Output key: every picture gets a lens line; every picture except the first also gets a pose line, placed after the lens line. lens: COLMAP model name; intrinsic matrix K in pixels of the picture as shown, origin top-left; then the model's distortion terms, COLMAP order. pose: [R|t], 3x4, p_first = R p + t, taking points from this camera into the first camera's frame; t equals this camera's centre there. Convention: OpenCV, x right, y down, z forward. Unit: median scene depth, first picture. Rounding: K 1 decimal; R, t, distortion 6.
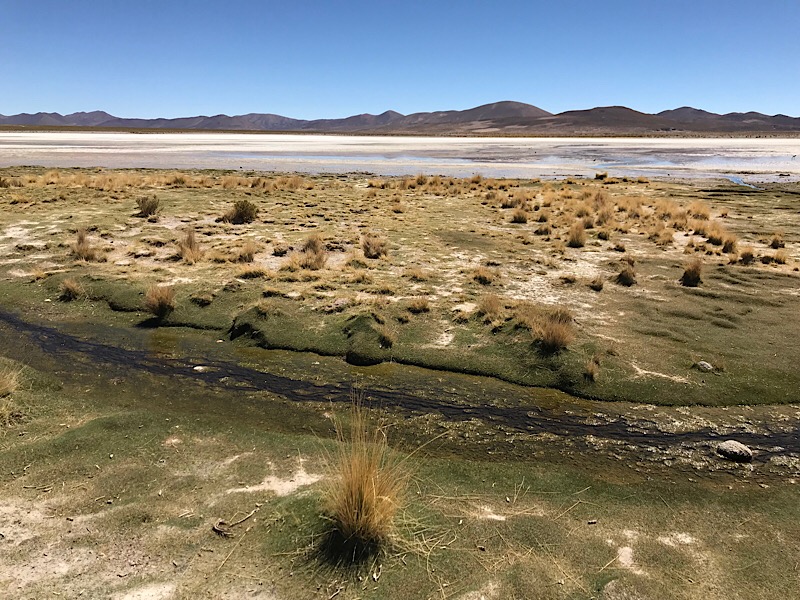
lens RADIAL K [[649.9, 0, 400.6], [0, 649.9, 271.6], [0, 0, 1]] dist [0.053270, -0.008998]
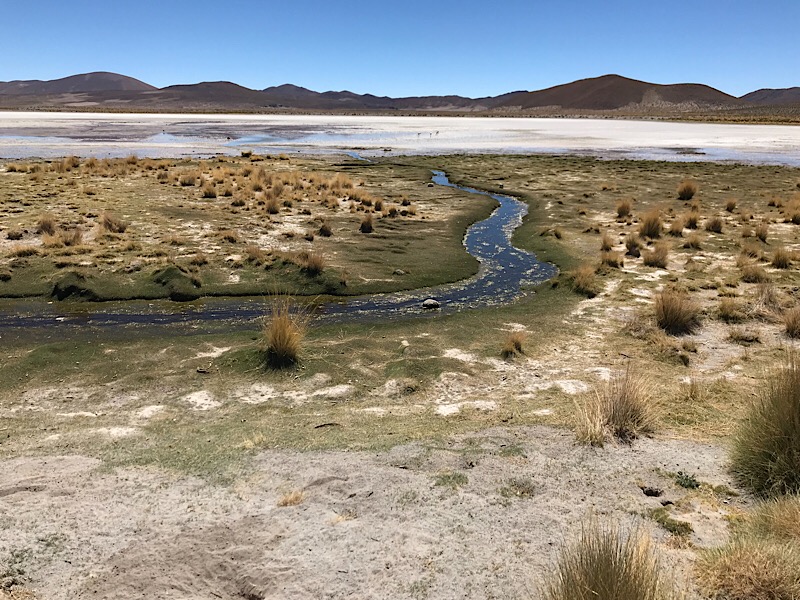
lens RADIAL K [[660.6, 0, 400.0], [0, 660.6, 300.0], [0, 0, 1]] dist [0.012627, -0.003440]
pose [[0.852567, -0.136961, 0.504353, -0.212706], [0.100306, 0.989991, 0.099282, 0.028568], [-0.512902, -0.034055, 0.857771, -0.231643]]
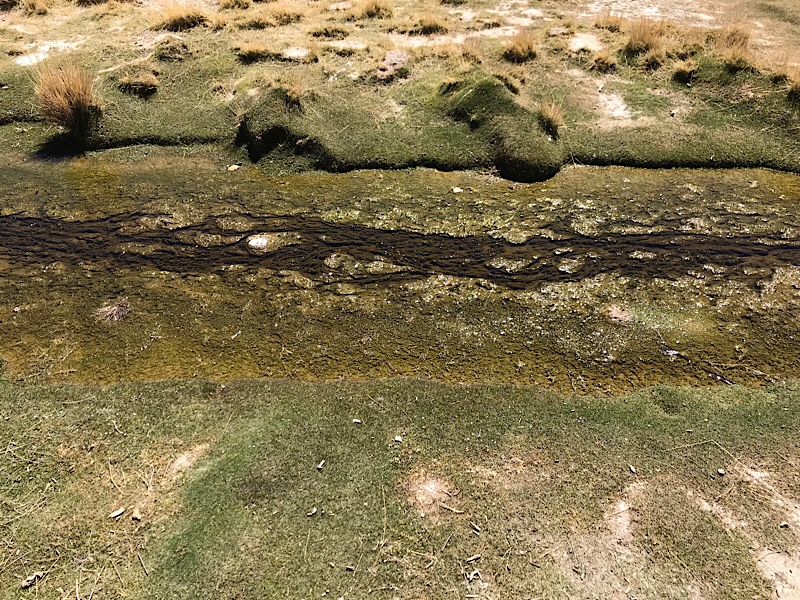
lens RADIAL K [[660.6, 0, 400.0], [0, 660.6, 300.0], [0, 0, 1]] dist [0.012627, -0.003440]
pose [[0.957038, -0.197849, 0.211978, -0.175650], [0.087870, 0.894561, 0.438223, -0.012003], [-0.276329, -0.400770, 0.873514, 0.283797]]
